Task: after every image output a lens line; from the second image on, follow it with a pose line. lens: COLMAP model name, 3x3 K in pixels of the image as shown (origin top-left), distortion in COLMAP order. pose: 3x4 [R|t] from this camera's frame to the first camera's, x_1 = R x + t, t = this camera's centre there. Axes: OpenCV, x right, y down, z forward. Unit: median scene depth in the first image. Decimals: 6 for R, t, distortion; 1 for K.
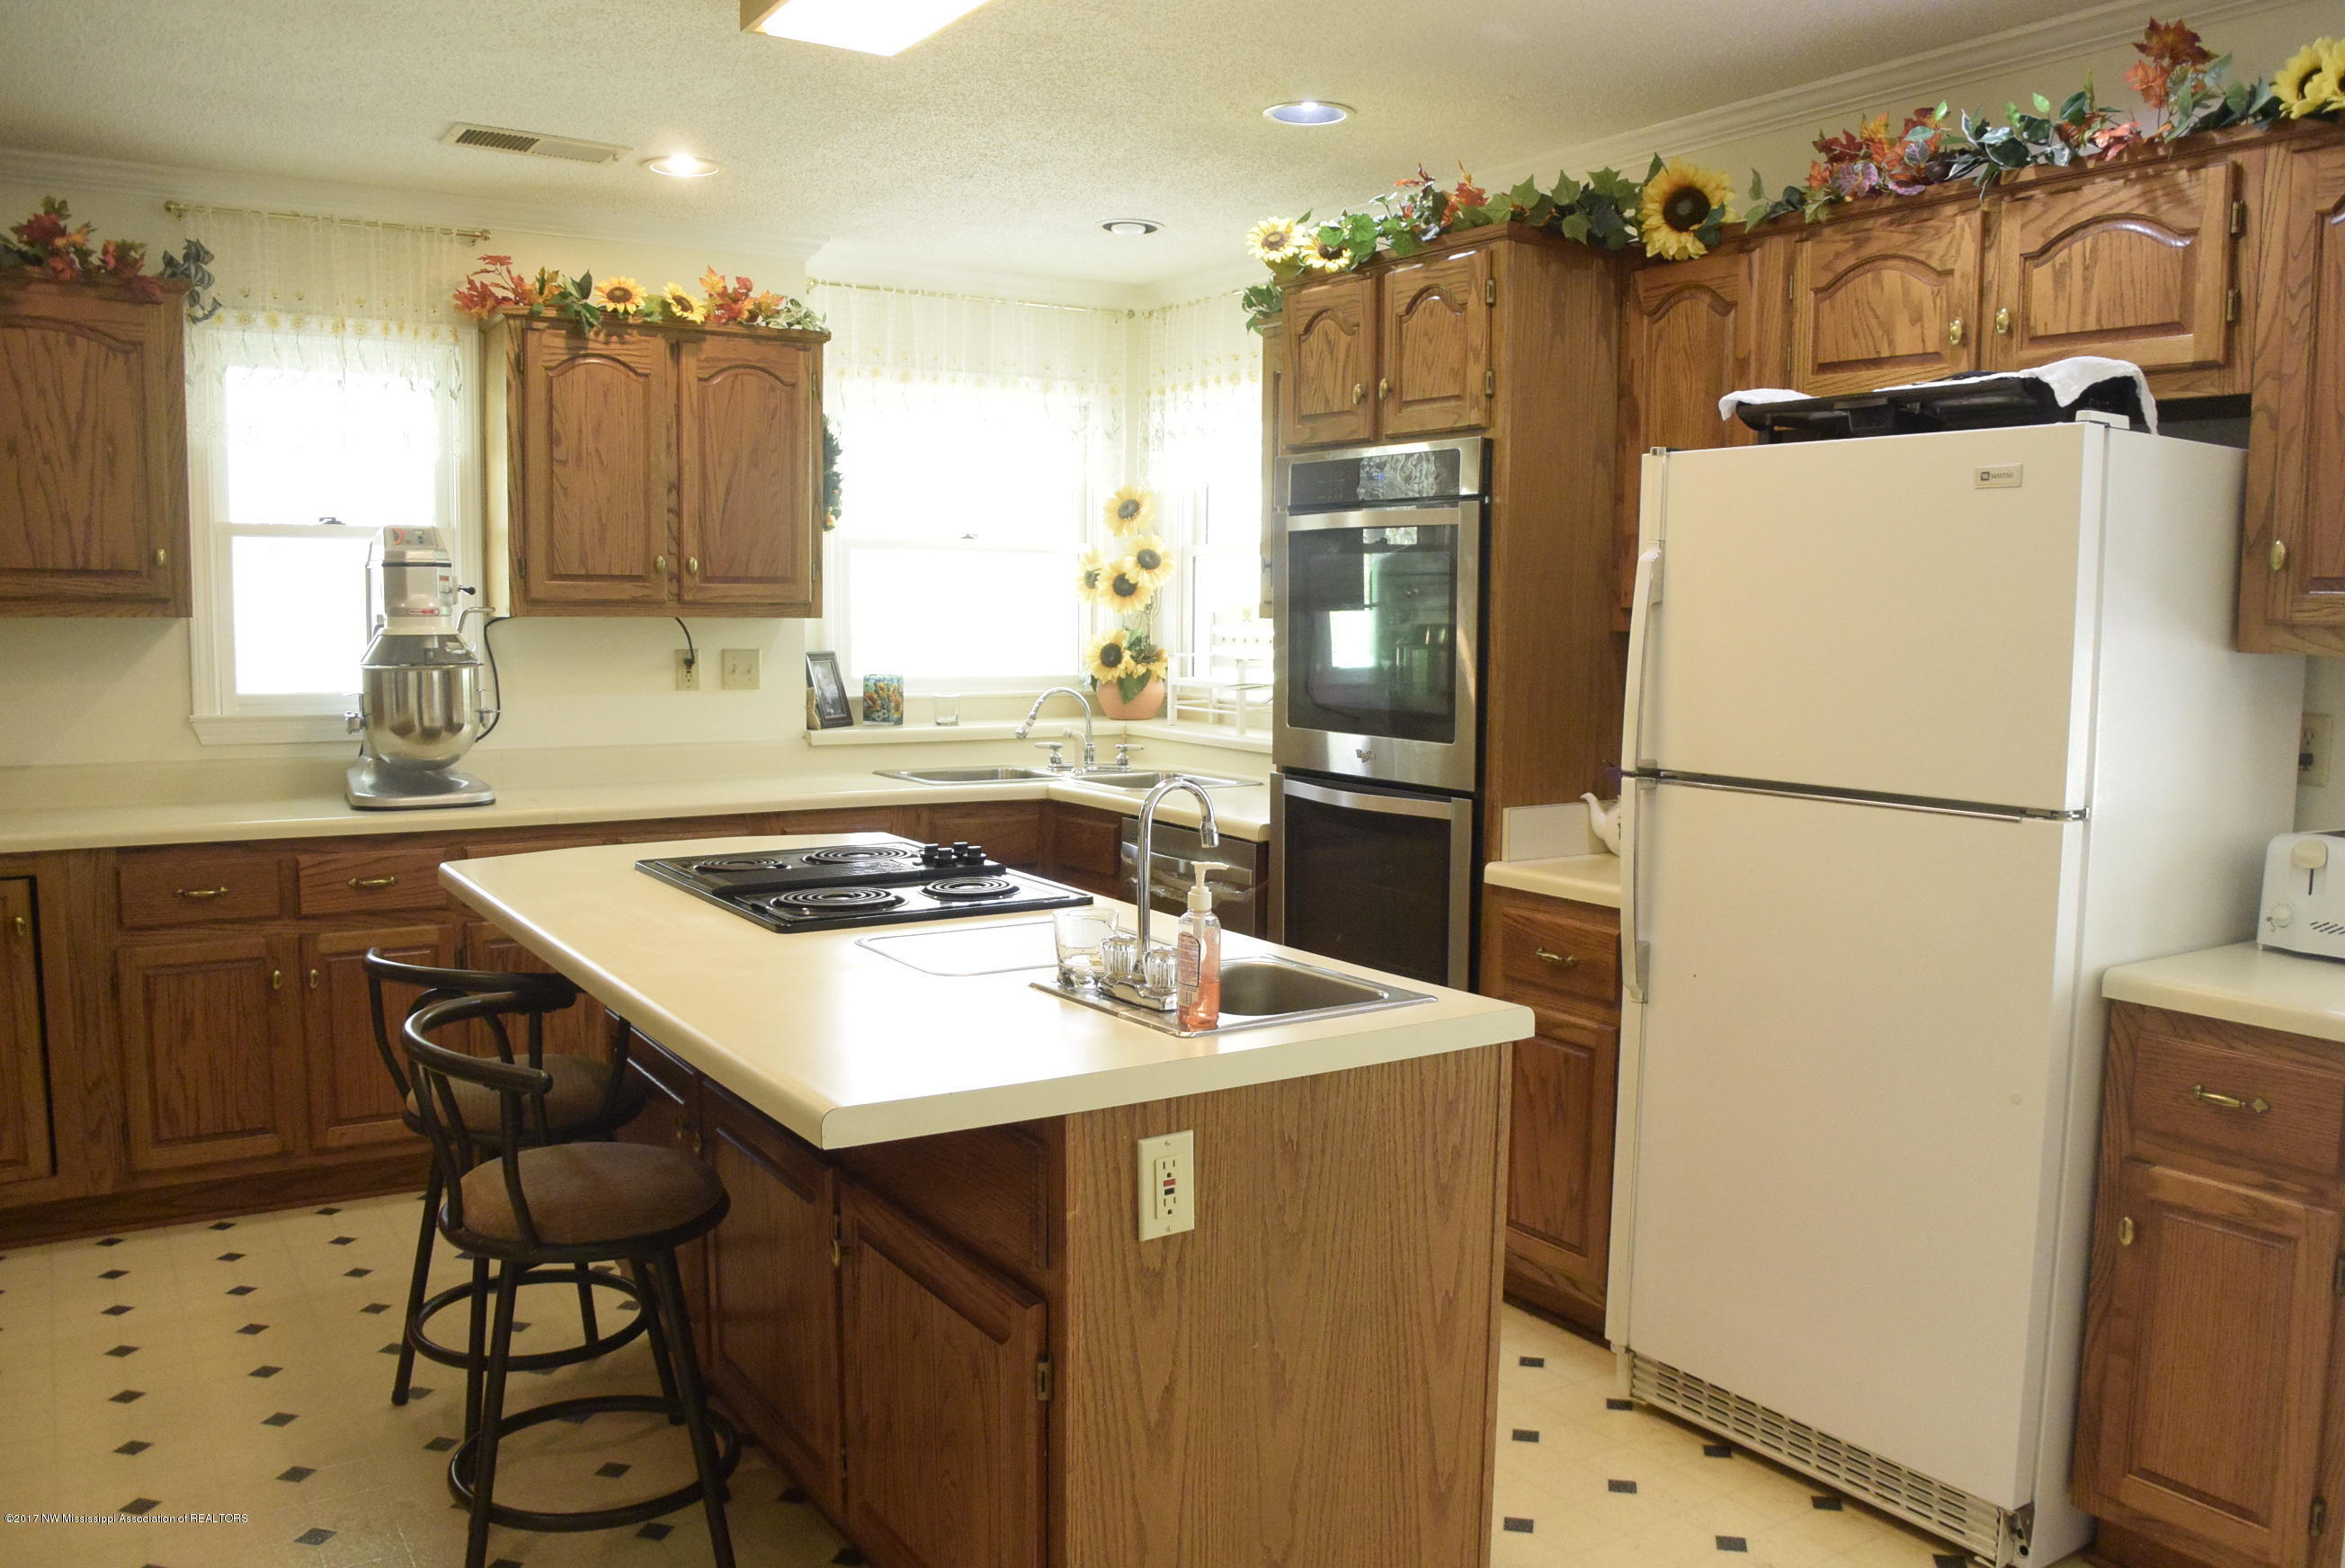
lens RADIAL K [[1896.9, 0, 1171.5], [0, 1896.9, 818.4], [0, 0, 1]] dist [-0.003035, 0.004010]
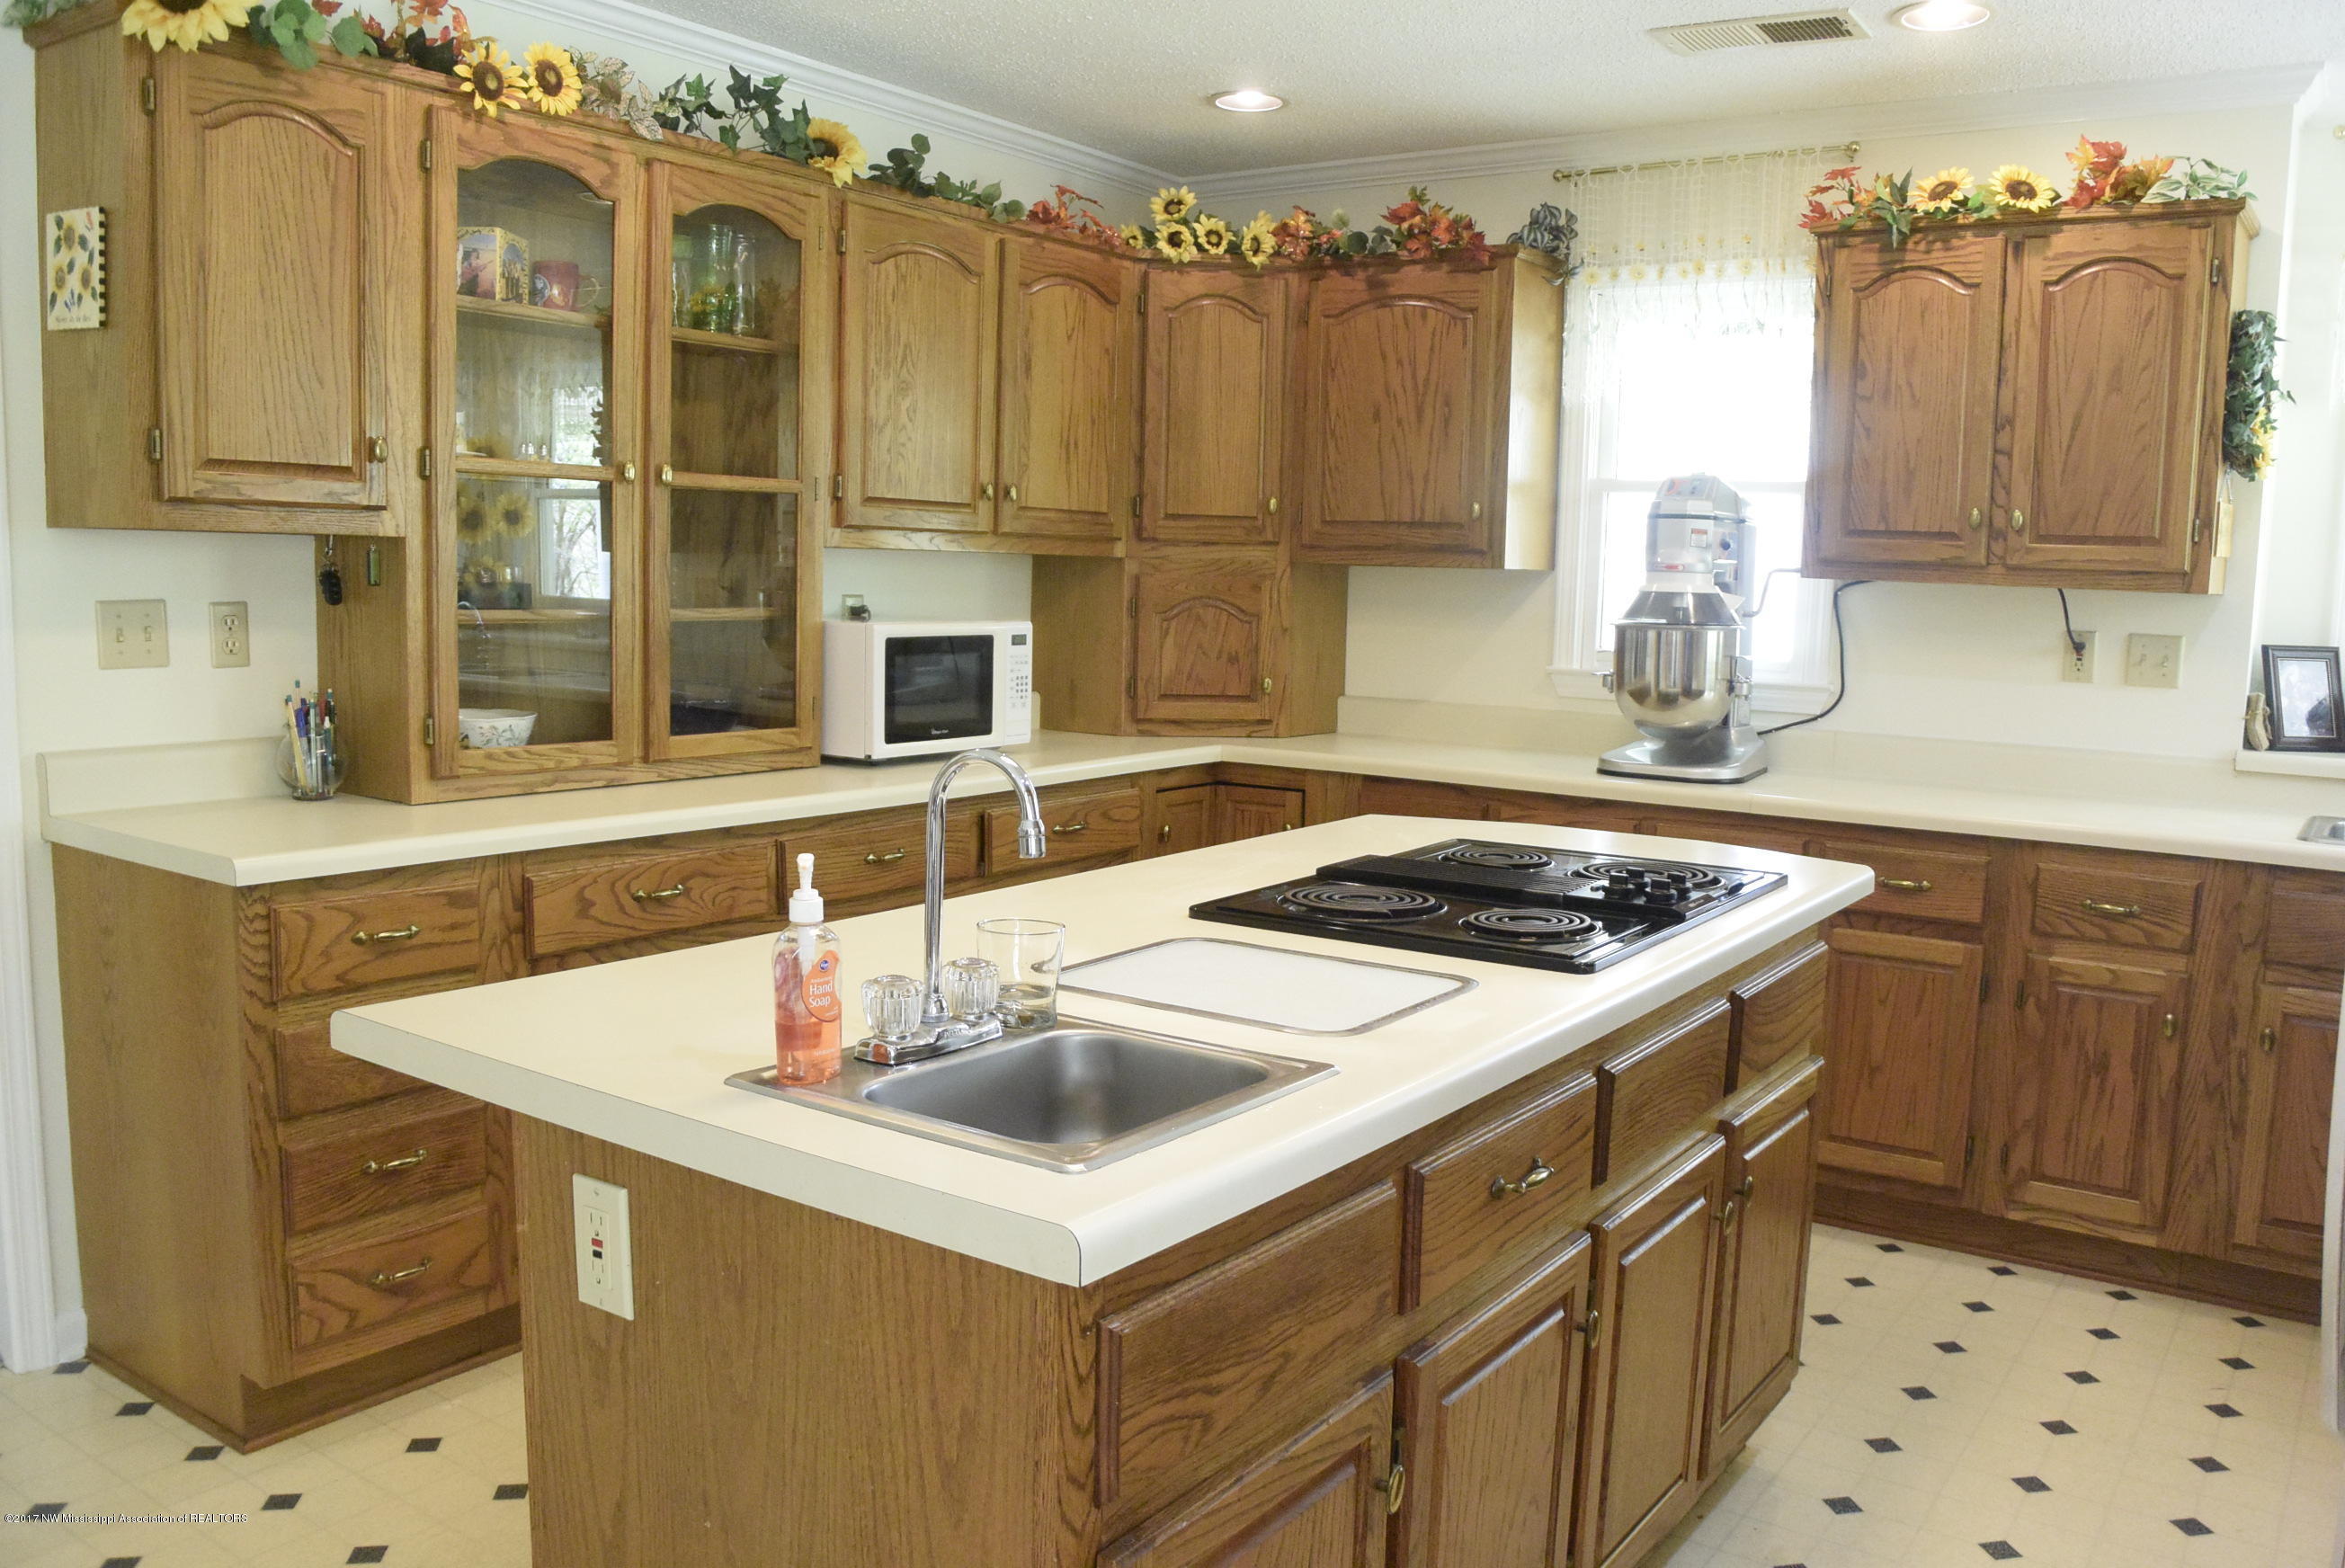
lens RADIAL K [[1905.3, 0, 1172.5], [0, 1905.3, 784.0], [0, 0, 1]] dist [-0.080686, 0.050245]
pose [[0.408311, 0.114751, -0.905602, 0.337958], [-0.129827, 0.989283, 0.066819, -0.032962], [0.903563, 0.090289, 0.418833, 0.383955]]
